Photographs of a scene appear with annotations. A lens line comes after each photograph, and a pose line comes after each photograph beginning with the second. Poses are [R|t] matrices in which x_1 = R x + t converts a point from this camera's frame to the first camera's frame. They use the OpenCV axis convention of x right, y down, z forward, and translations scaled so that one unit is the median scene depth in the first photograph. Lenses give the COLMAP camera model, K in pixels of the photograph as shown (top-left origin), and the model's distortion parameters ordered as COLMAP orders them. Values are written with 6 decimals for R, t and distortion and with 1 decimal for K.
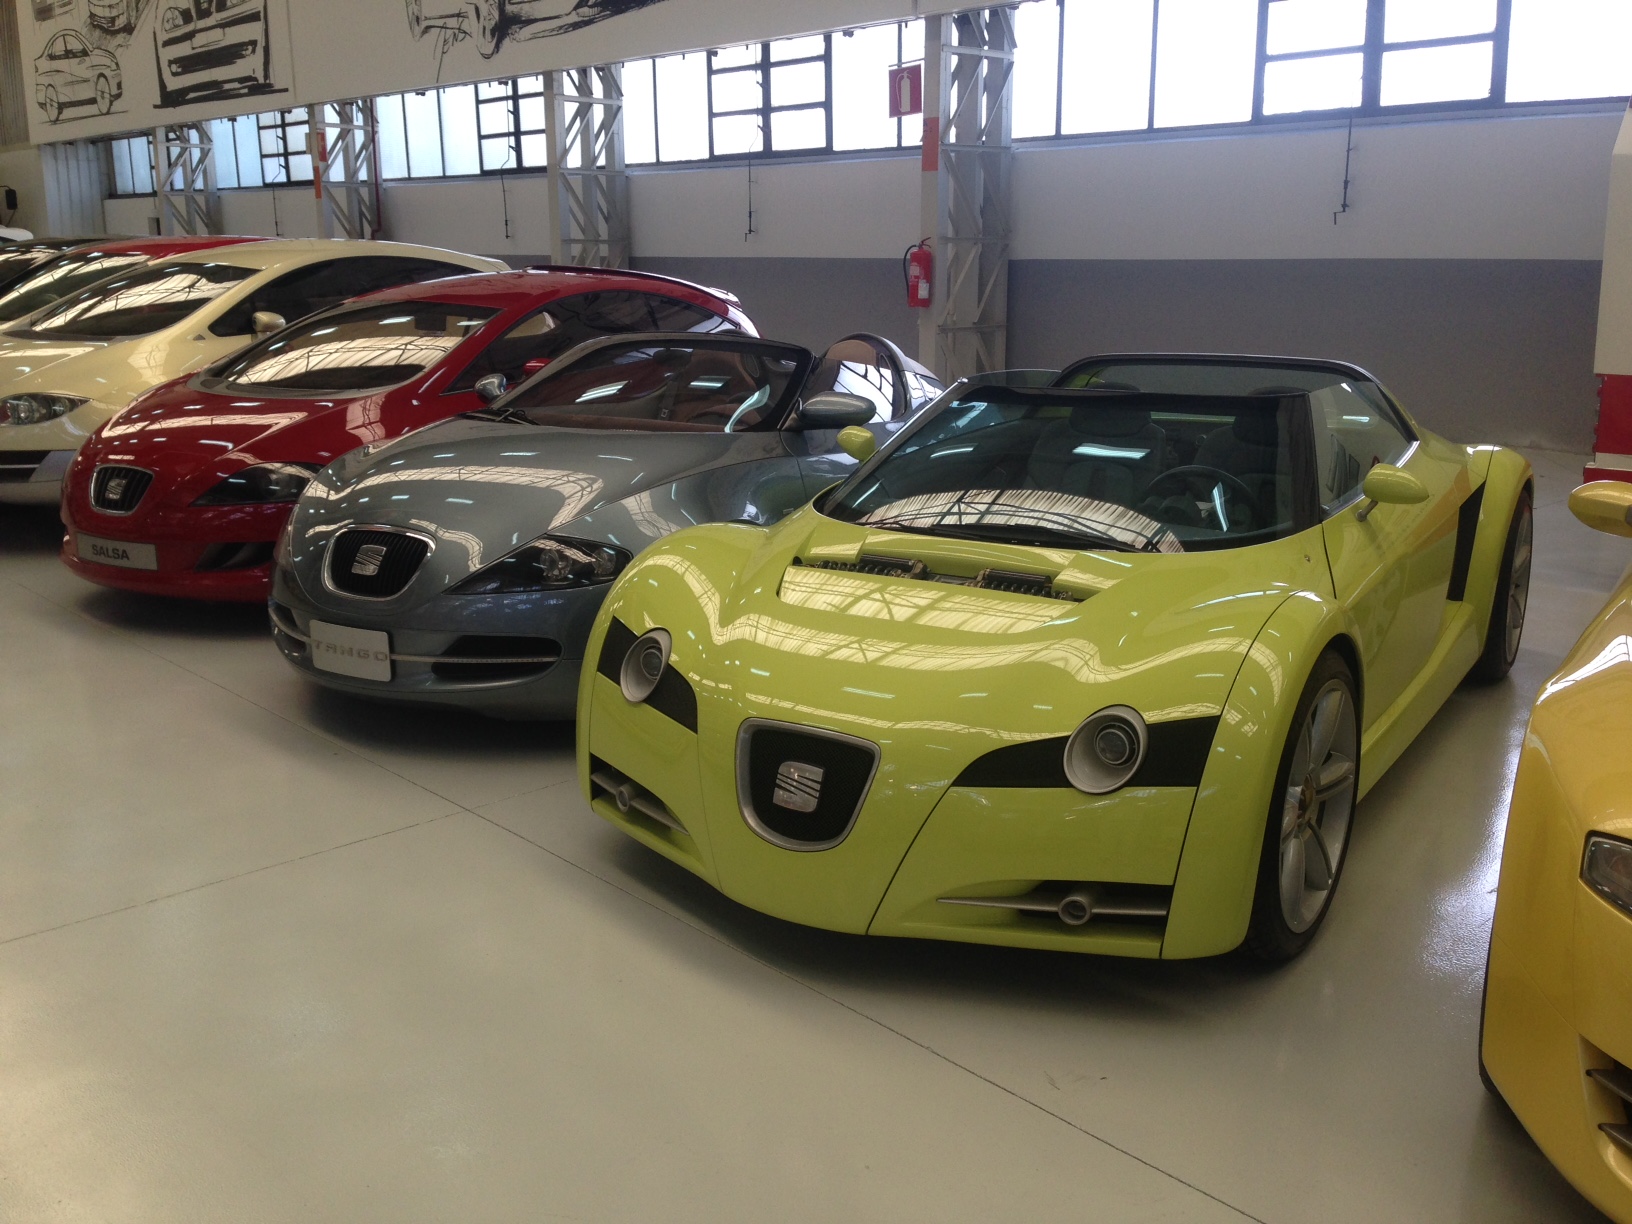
lens RADIAL K [[1533.3, 0, 787.6], [0, 1533.3, 595.0], [0, 0, 1]] dist [0.039168, 0.000000]
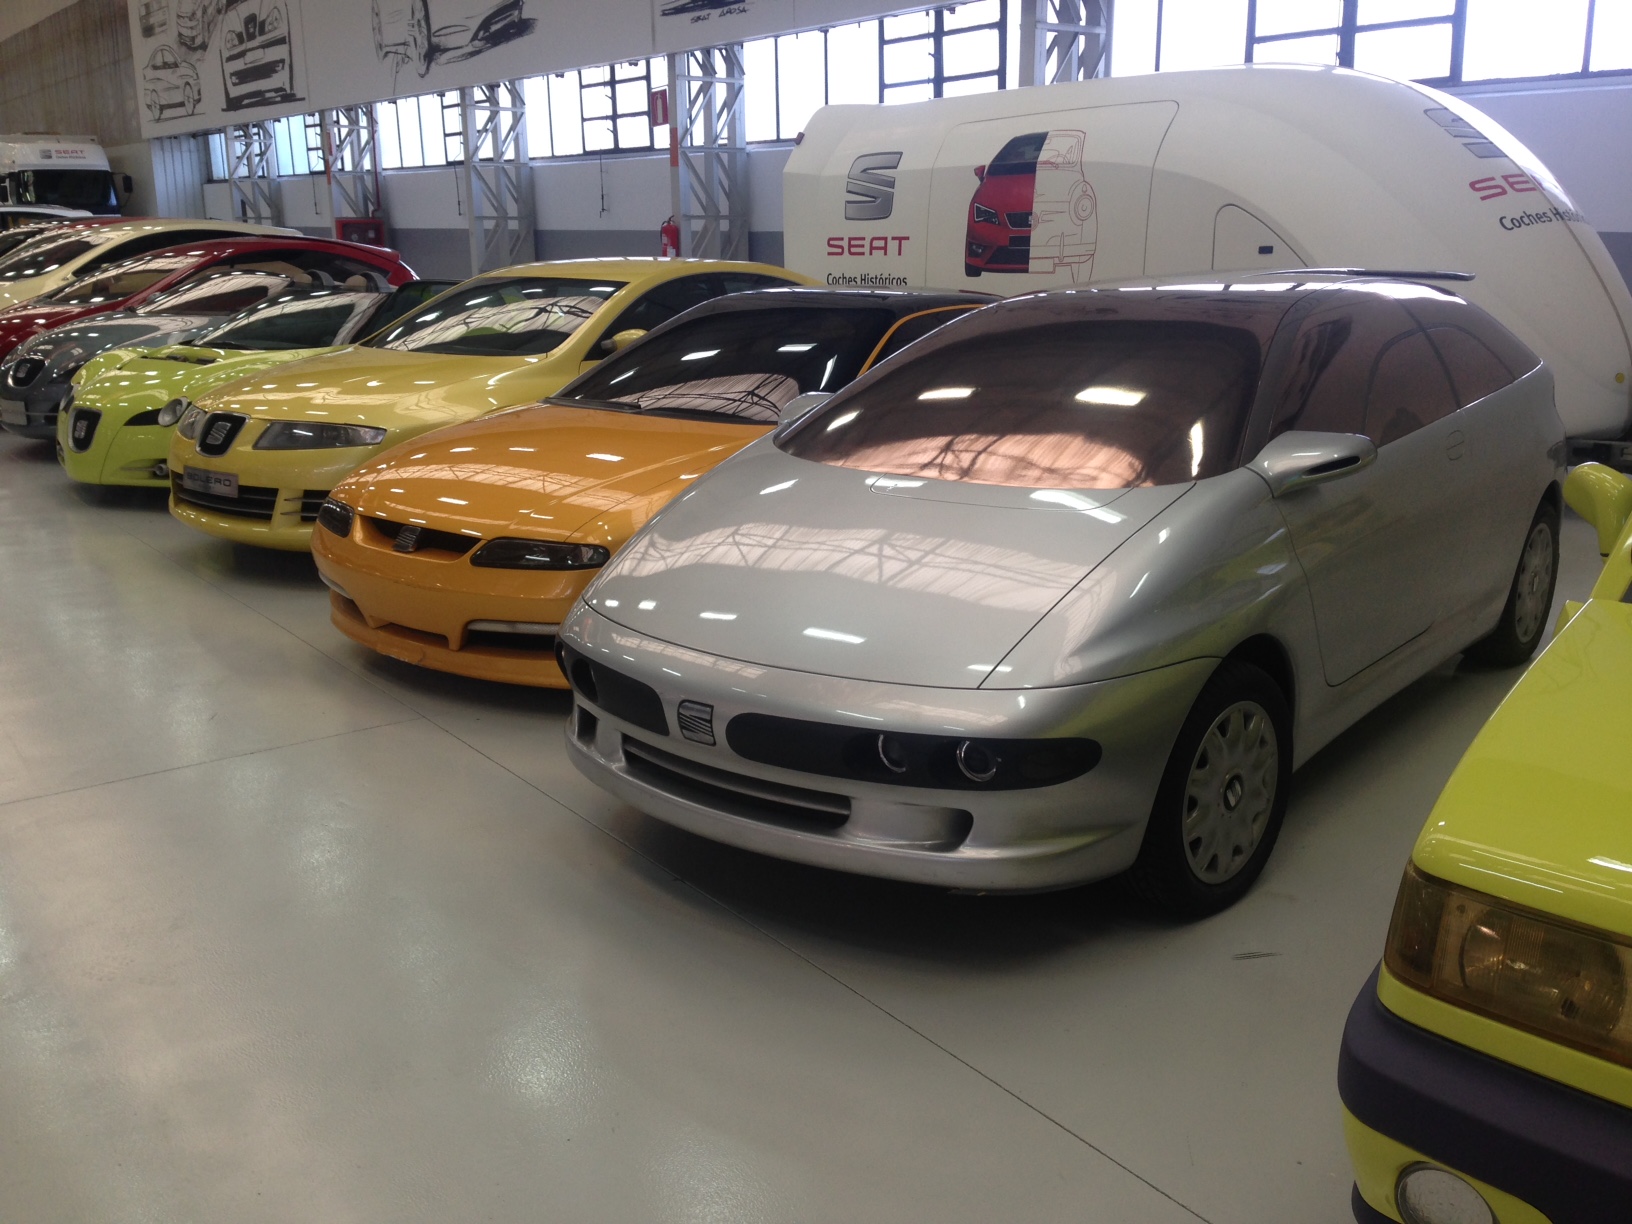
lens RADIAL K [[1533.3, 0, 818.6], [0, 1533.3, 602.9], [0, 0, 1]] dist [0.039168, 0.000000]
pose [[0.995339, 0.016385, -0.095033, 0.212982], [-0.014225, 0.999626, 0.023360, 0.047735], [0.095380, -0.021899, 0.995200, -0.217281]]
